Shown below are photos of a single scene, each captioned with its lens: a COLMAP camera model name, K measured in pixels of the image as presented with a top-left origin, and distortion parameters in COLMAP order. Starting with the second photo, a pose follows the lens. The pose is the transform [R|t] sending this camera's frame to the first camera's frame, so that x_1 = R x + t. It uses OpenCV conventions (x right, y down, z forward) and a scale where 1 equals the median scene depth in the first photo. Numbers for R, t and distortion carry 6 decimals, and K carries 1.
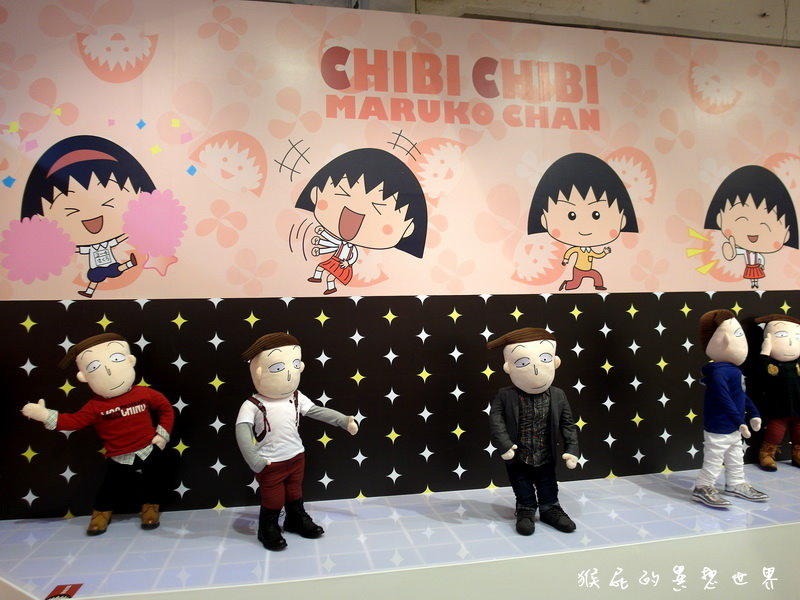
lens RADIAL K [[574.6, 0, 400.0], [0, 574.6, 300.0], [0, 0, 1]] dist [-0.051183, 0.002478]
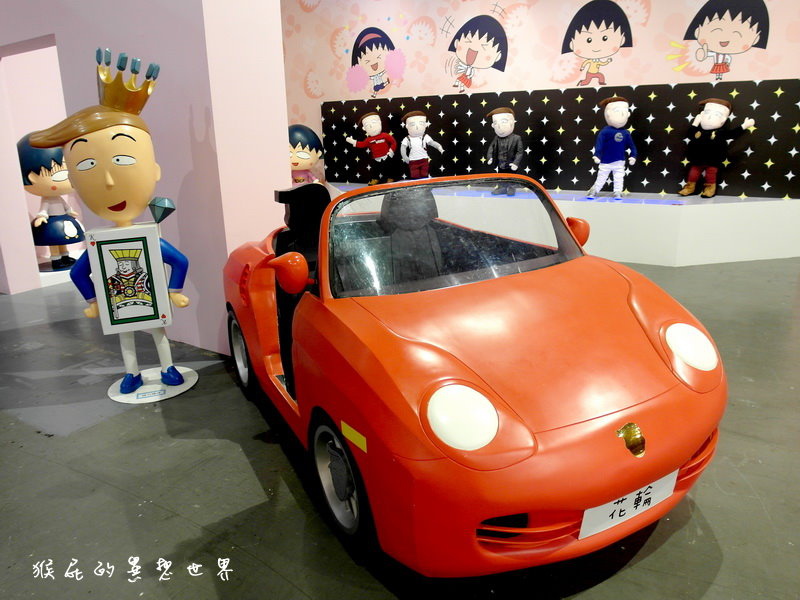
lens RADIAL K [[574.6, 0, 400.0], [0, 574.6, 300.0], [0, 0, 1]] dist [-0.051183, 0.002478]
pose [[0.742489, 0.198489, -0.639776, 1.215092], [0.043404, 0.938828, 0.341641, -0.020764], [0.668451, -0.281434, 0.688454, -0.839452]]
